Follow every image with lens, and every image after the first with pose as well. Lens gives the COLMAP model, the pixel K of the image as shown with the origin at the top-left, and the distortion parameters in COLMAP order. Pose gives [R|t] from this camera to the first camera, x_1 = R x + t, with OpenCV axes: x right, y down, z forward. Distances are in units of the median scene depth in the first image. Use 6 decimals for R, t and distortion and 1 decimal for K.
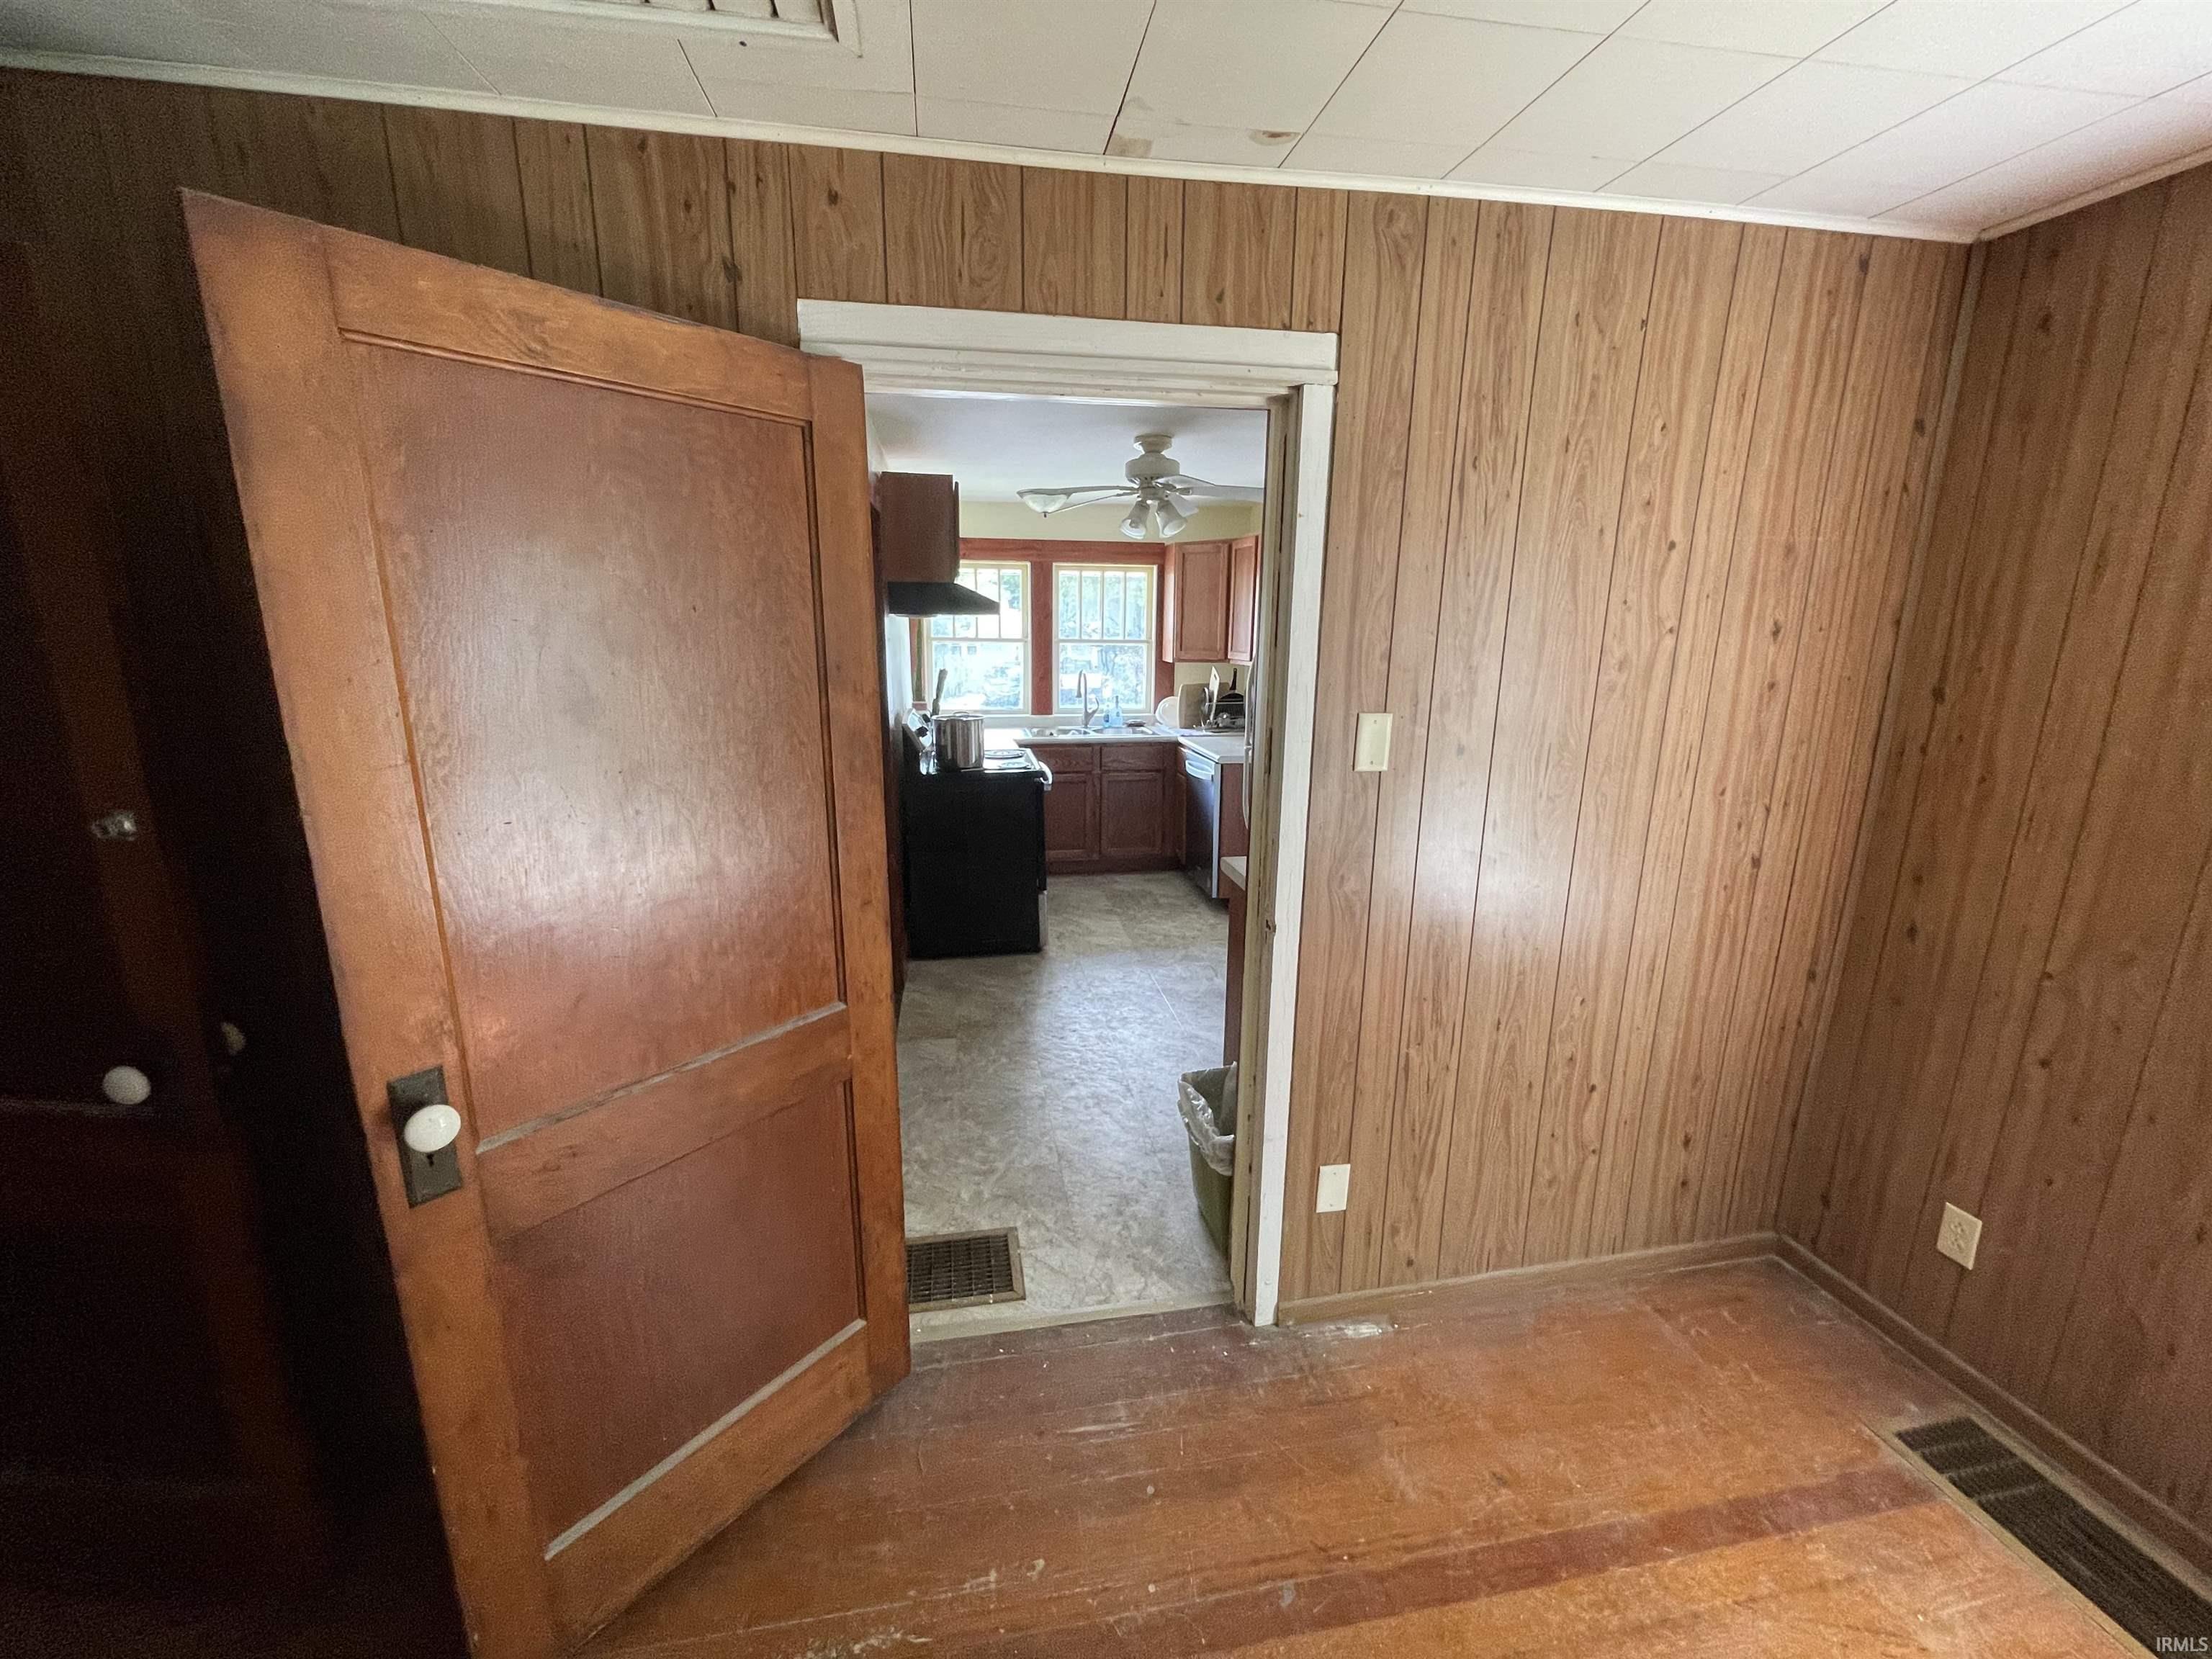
lens RADIAL K [[895.2, 0, 1107.8], [0, 895.2, 828.3], [0, 0, 1]] dist [0.000230, 0.000375]
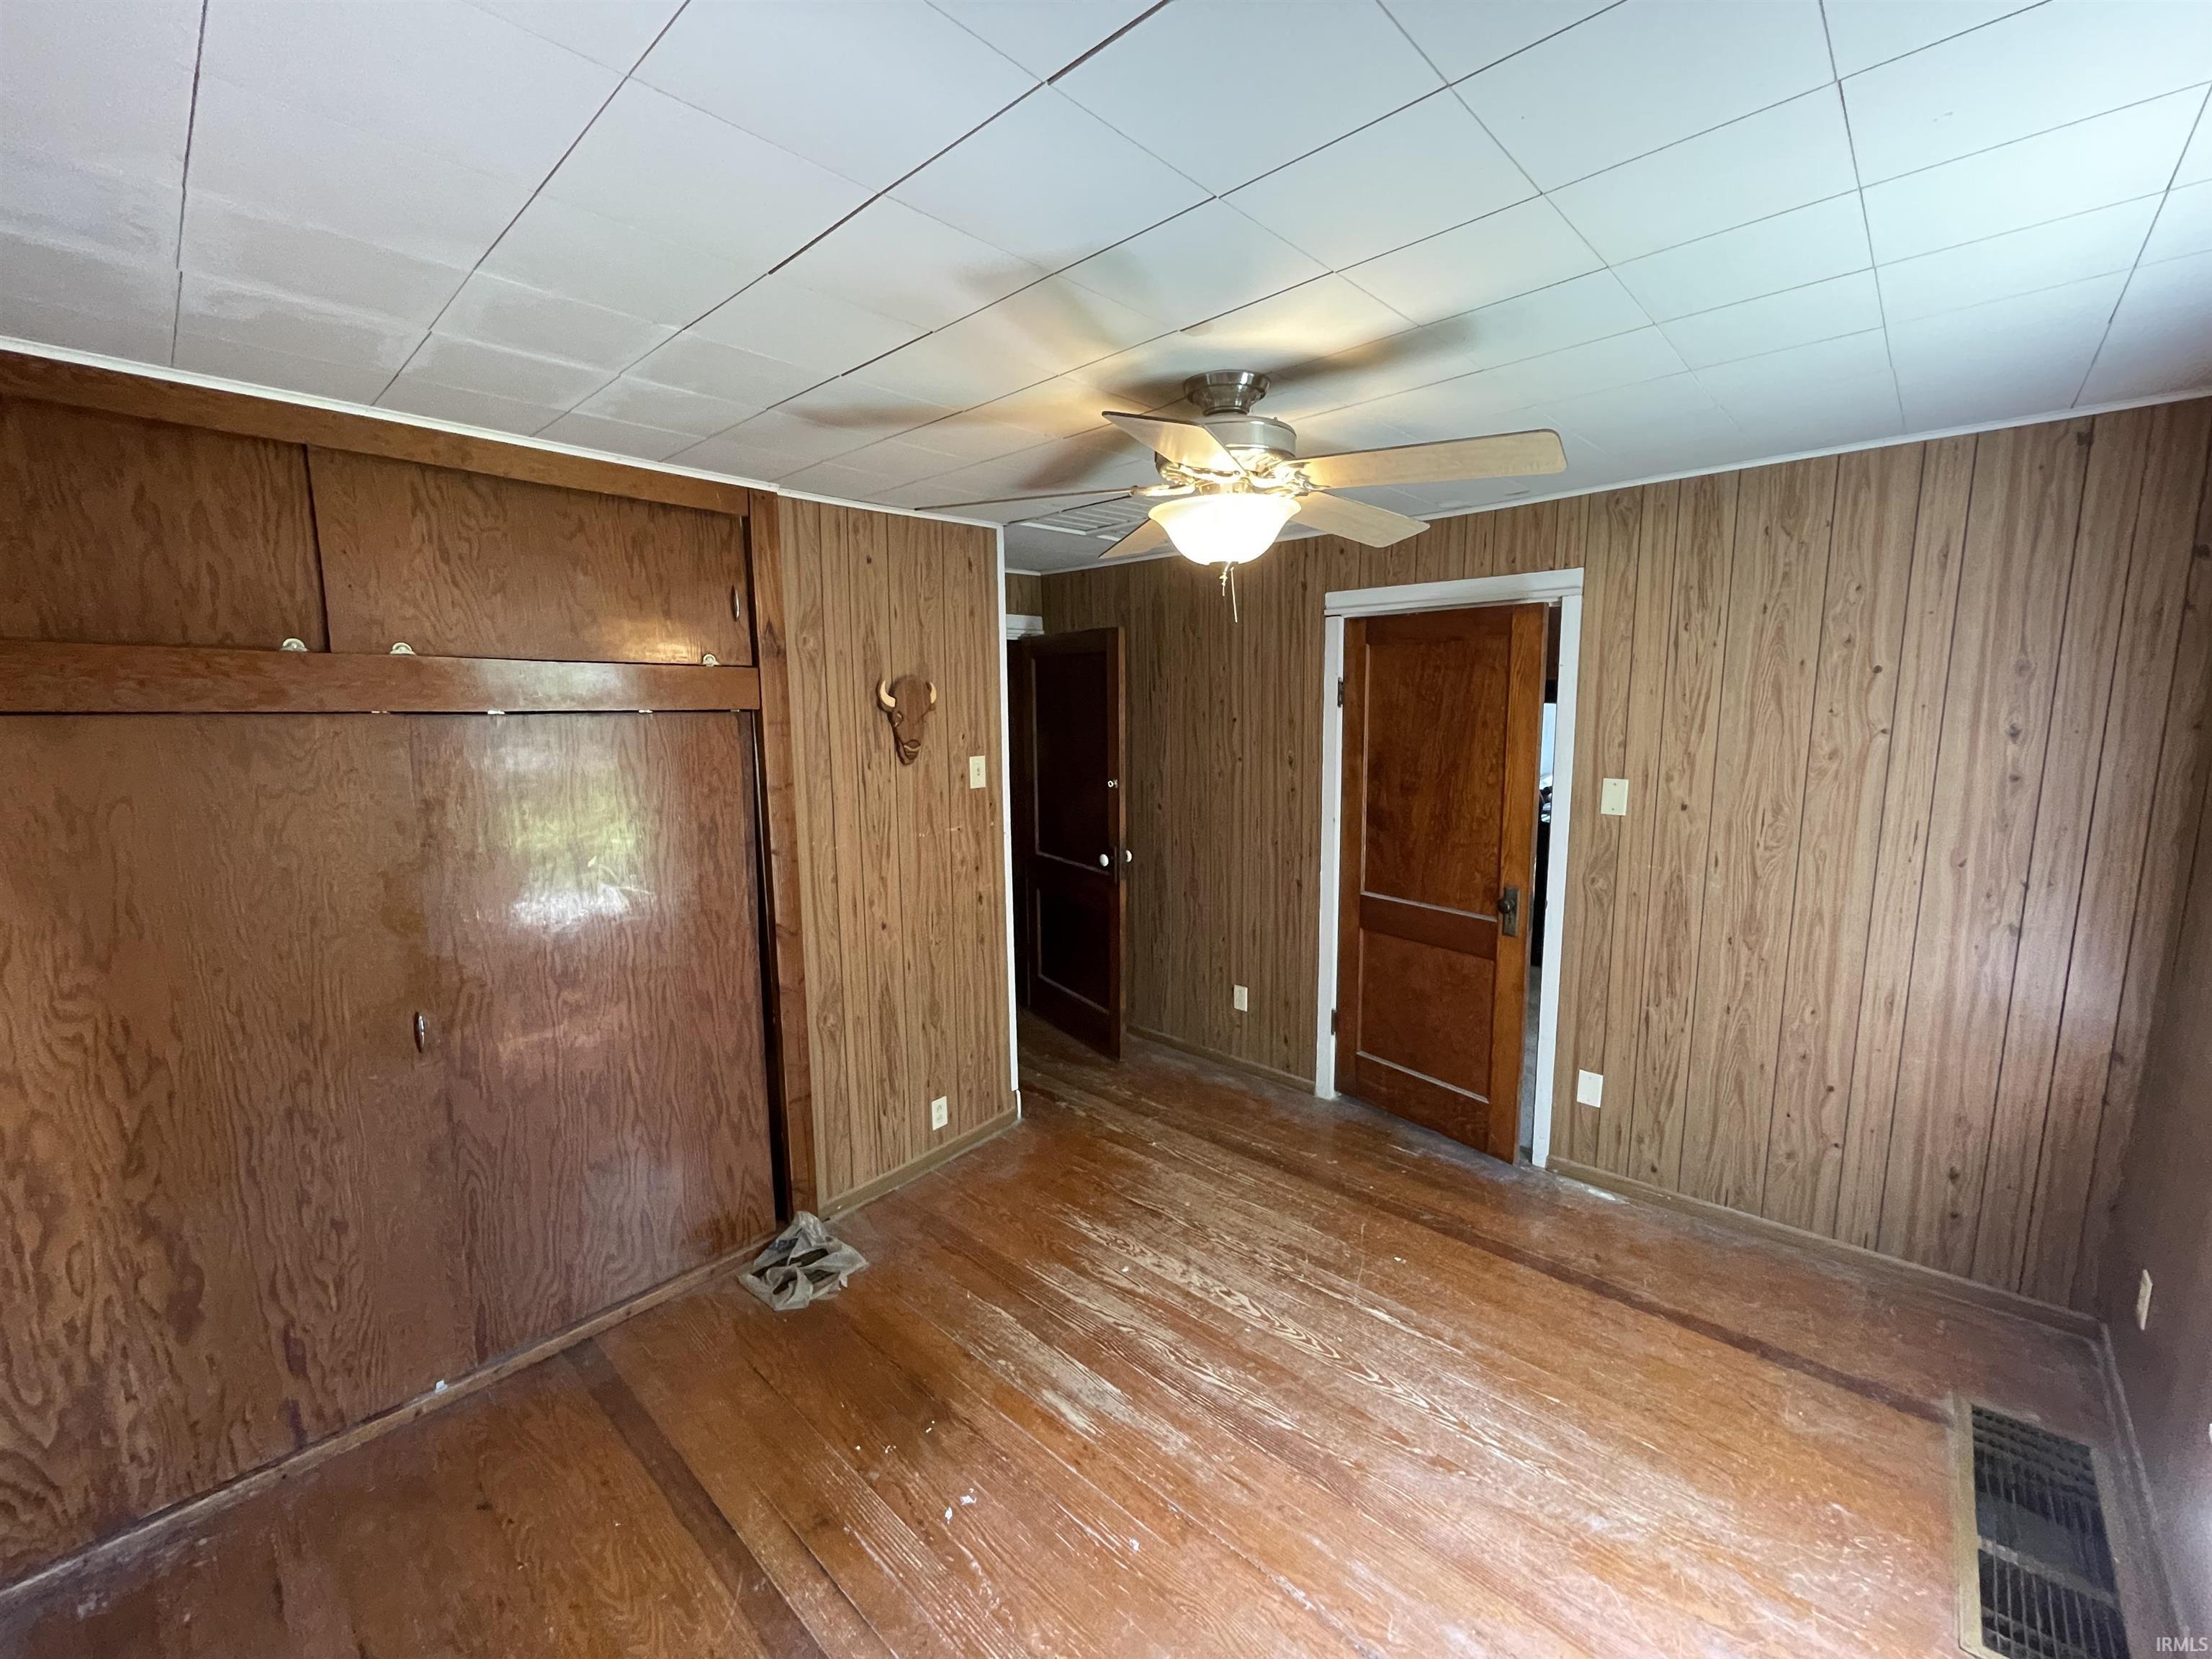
lens RADIAL K [[895.2, 0, 1102.7], [0, 895.2, 821.0], [0, 0, 1]] dist [0.000230, 0.000375]
pose [[0.601492, 0.097060, -0.792961, 1.027060], [-0.155874, 0.987773, 0.002668, 0.087258], [0.783525, 0.121997, 0.609267, -0.707578]]
